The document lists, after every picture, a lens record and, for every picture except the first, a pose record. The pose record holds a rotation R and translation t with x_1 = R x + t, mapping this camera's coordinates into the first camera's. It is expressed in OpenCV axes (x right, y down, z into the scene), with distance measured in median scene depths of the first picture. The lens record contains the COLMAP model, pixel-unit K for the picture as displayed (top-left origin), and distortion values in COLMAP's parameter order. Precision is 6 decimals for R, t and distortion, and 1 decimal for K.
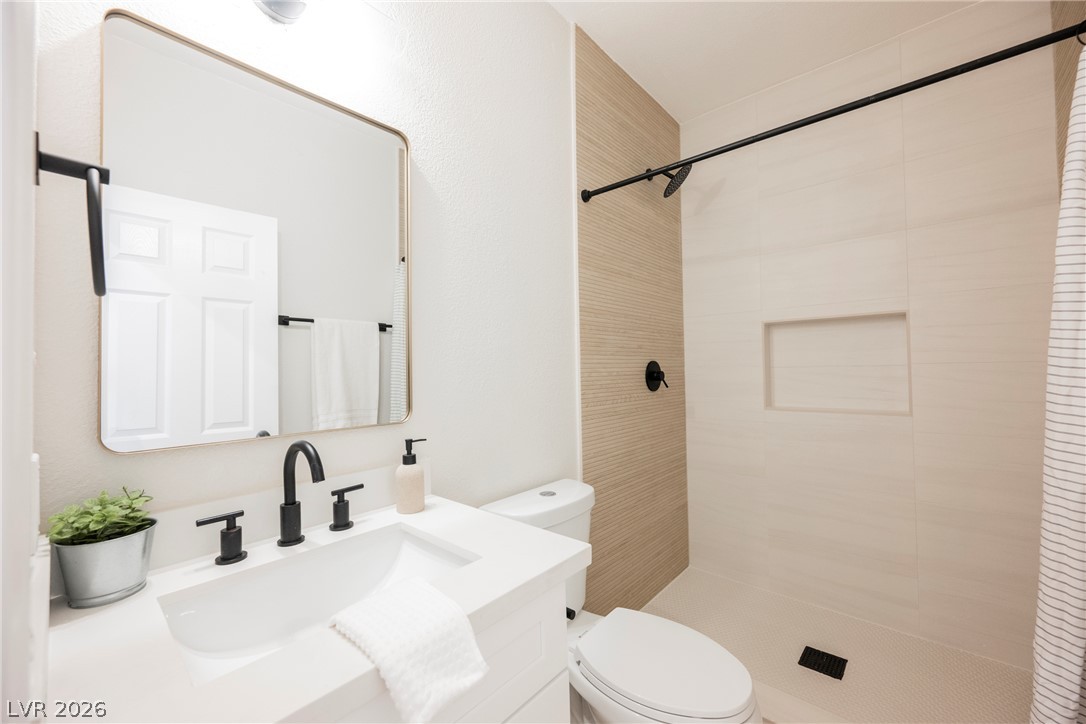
lens RADIAL K [[429.5, 0, 545.8], [0, 429.5, 359.5], [0, 0, 1]] dist [-0.003098, -0.000377]
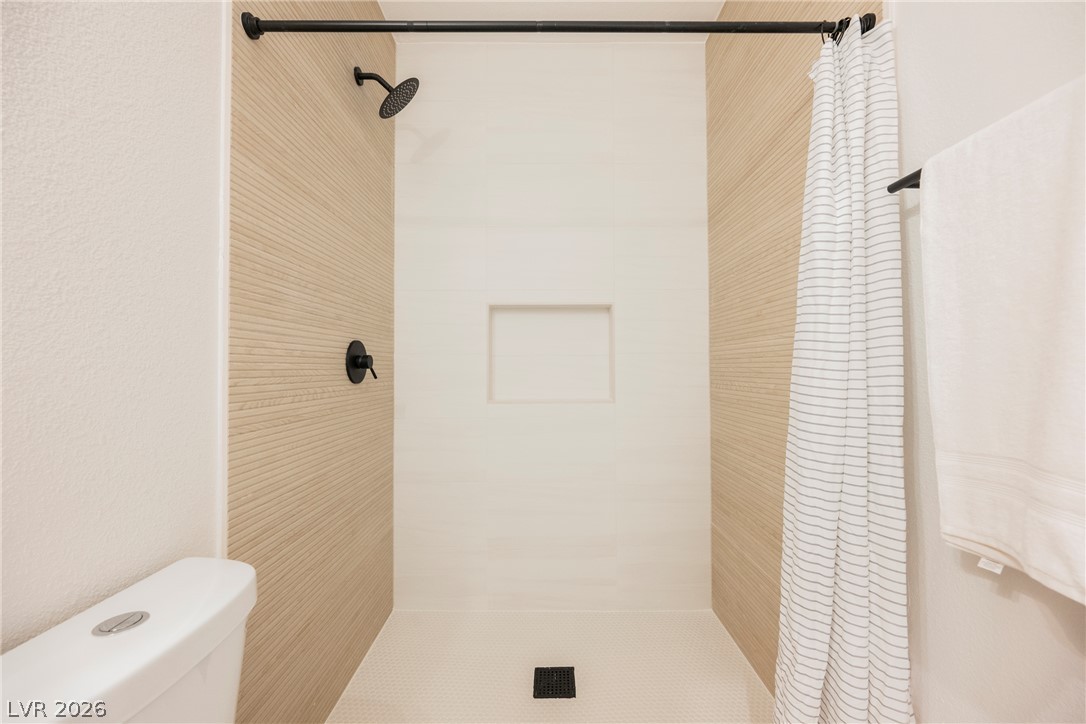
lens RADIAL K [[429.5, 0, 545.8], [0, 429.5, 359.5], [0, 0, 1]] dist [-0.003098, -0.000377]
pose [[0.751011, 0.025597, 0.659793, 0.022427], [-0.022854, 0.999657, -0.012768, 0.039653], [-0.659894, -0.005490, 0.751339, 0.294633]]
